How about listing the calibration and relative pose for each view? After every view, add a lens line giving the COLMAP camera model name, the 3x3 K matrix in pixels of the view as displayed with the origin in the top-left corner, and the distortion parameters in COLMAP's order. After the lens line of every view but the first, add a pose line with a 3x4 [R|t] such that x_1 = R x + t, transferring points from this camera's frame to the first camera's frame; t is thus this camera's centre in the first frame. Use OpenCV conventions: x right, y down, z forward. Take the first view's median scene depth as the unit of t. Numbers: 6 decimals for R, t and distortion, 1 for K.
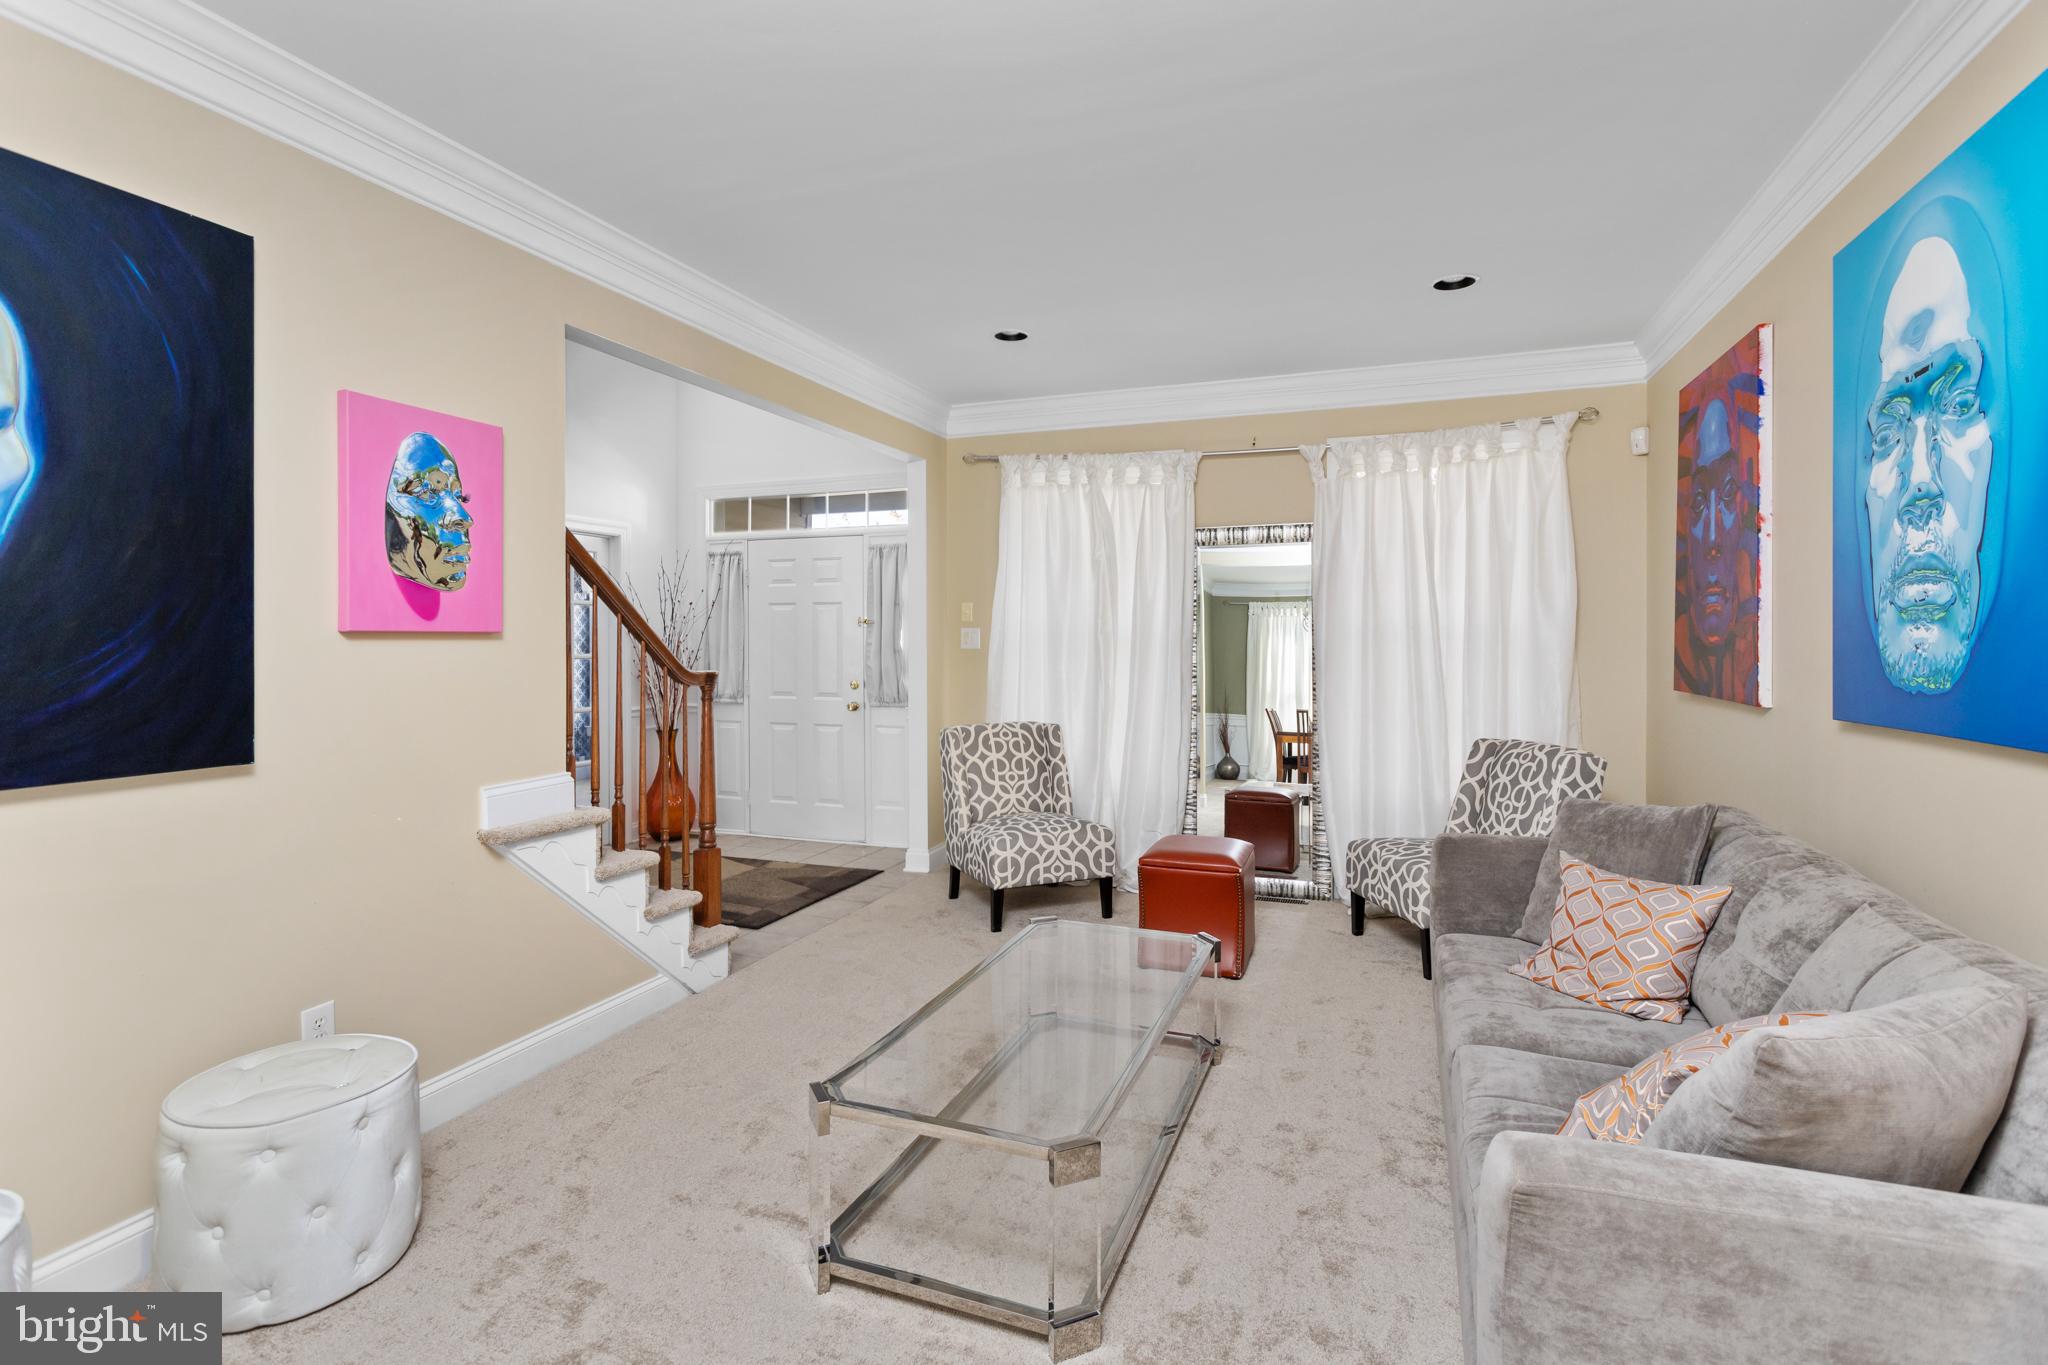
lens RADIAL K [[985.3, 0, 1010.4], [0, 985.3, 648.8], [0, 0, 1]] dist [-0.006771, 0.004405]
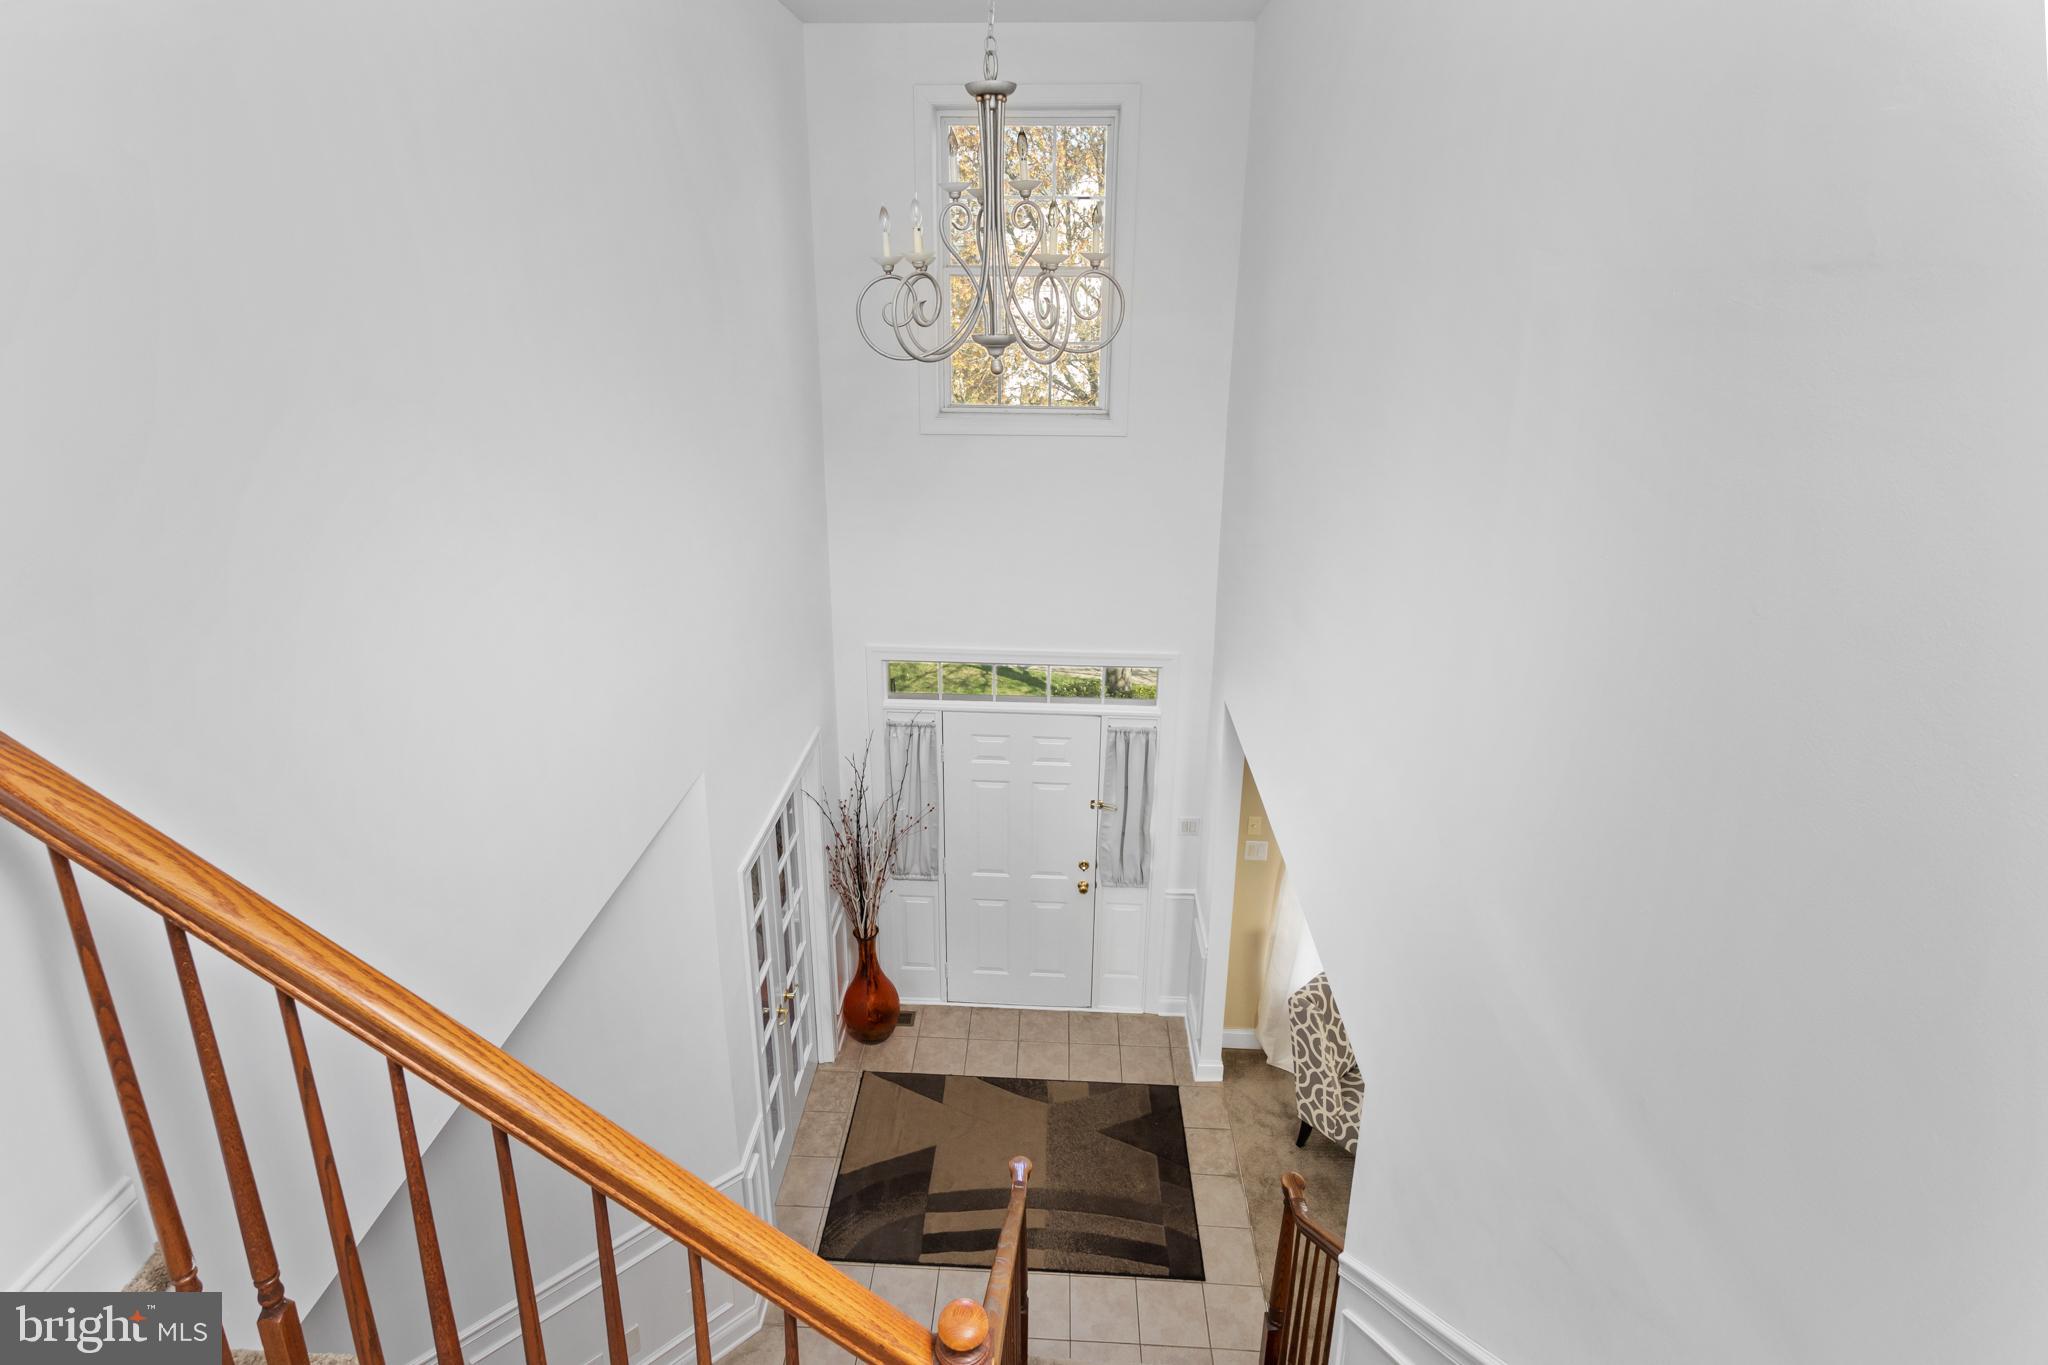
lens RADIAL K [[1031.7, 0, 1015.4], [0, 1031.7, 600.4], [0, 0, 1]] dist [0.001845, 0.000736]
pose [[0.946664, -0.086824, 0.310304, -0.619971], [-0.008324, 0.956102, 0.292917, -0.599773], [-0.322115, -0.279877, 0.904384, 0.281558]]
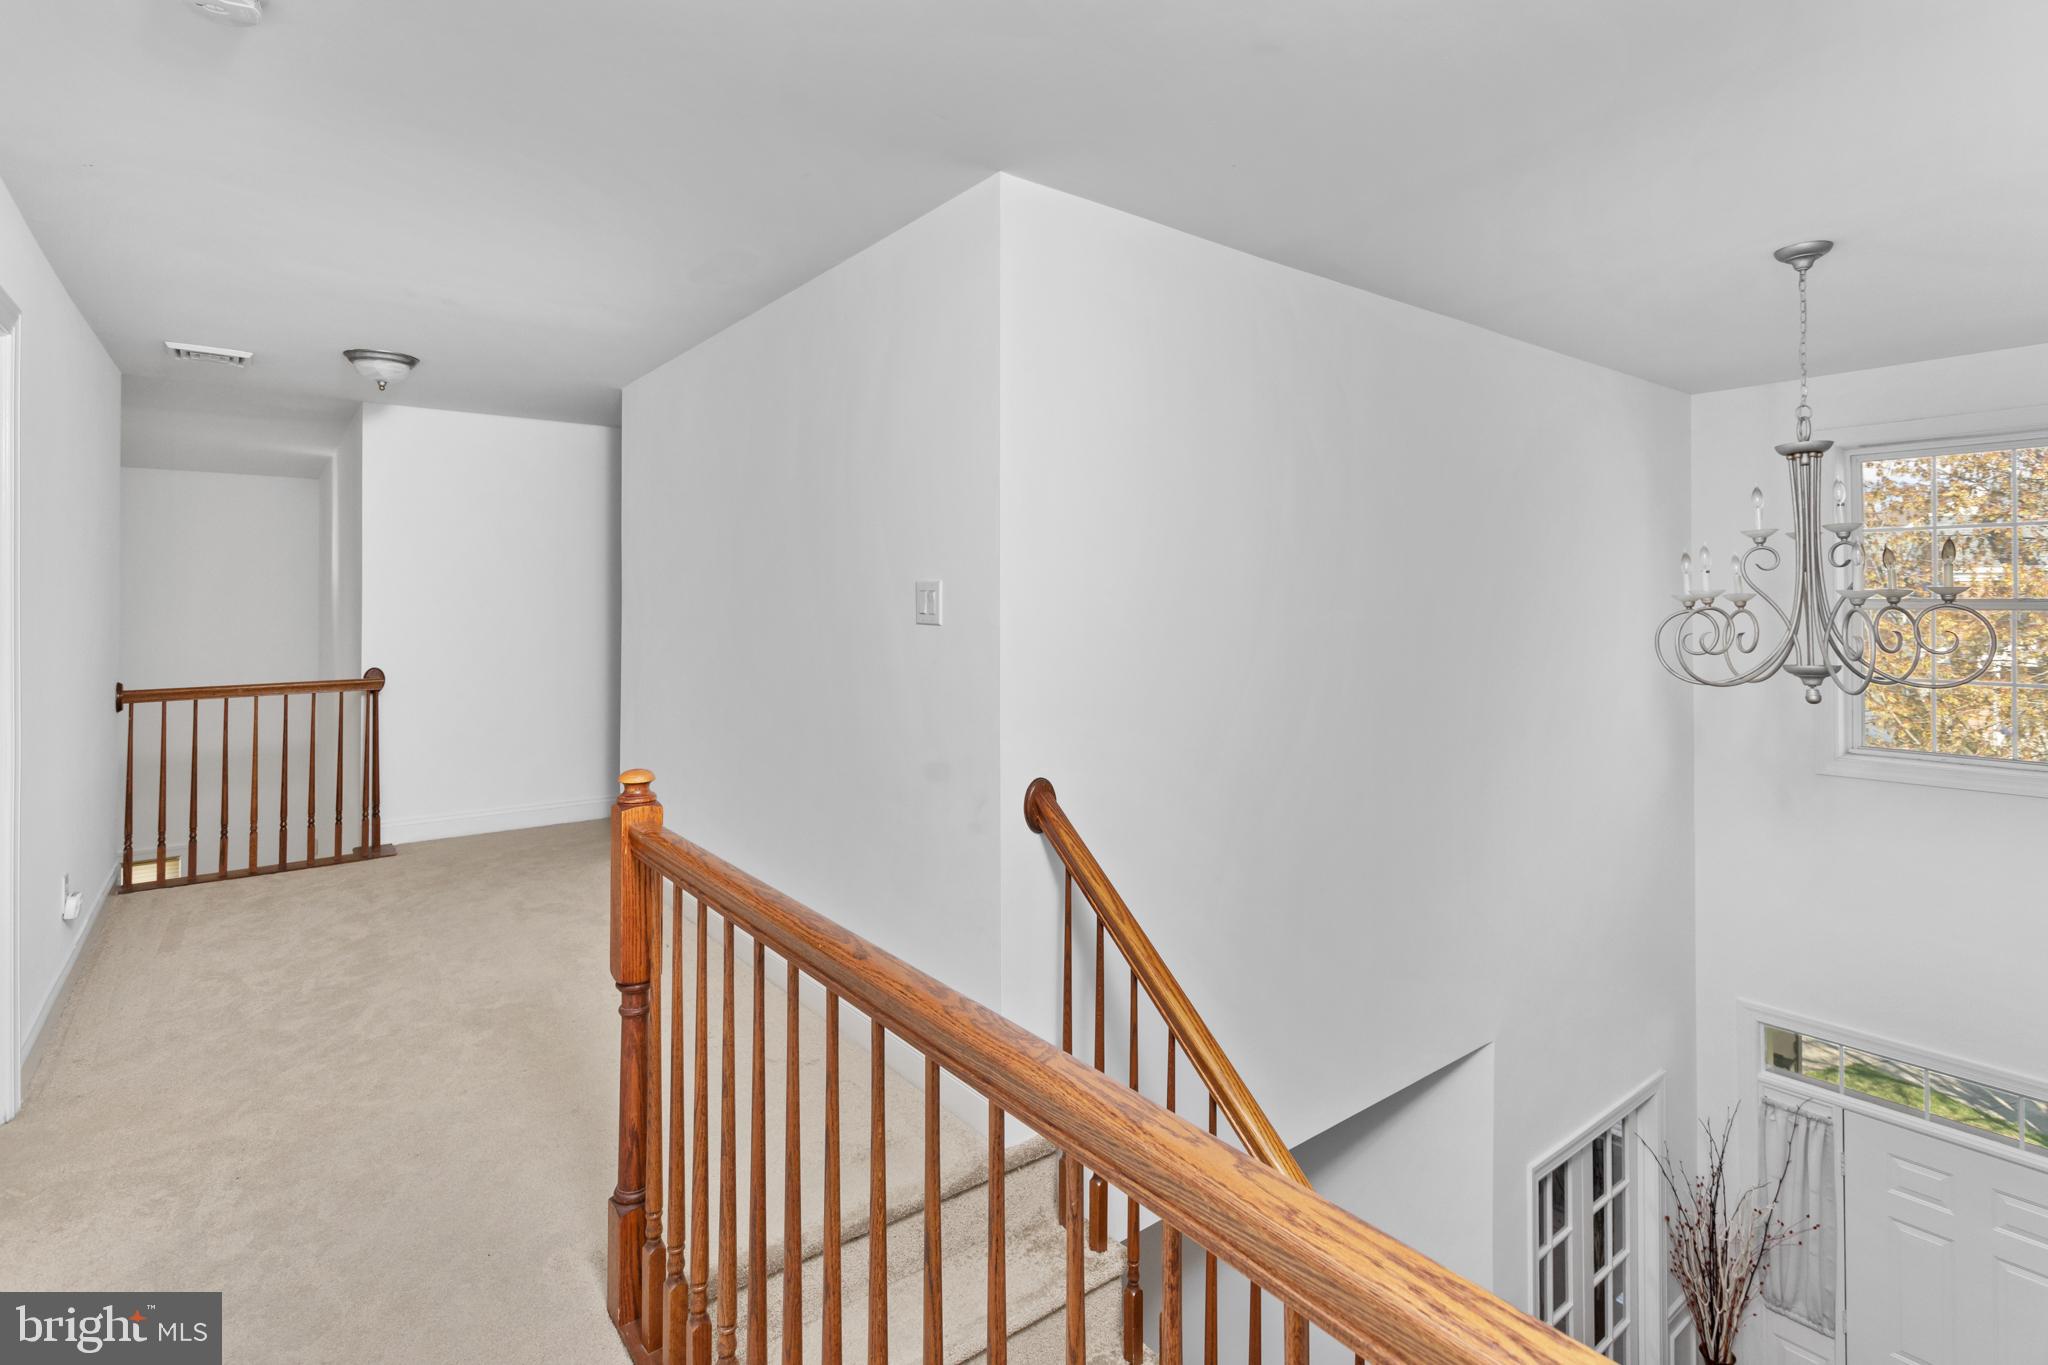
lens RADIAL K [[985.3, 0, 1049.8], [0, 985.3, 599.8], [0, 0, 1]] dist [-0.006771, 0.004405]
pose [[0.874260, -0.001721, -0.485454, -0.550785], [-0.004103, 0.999932, -0.010934, -0.602132], [0.485440, 0.011551, 0.874194, 0.155424]]
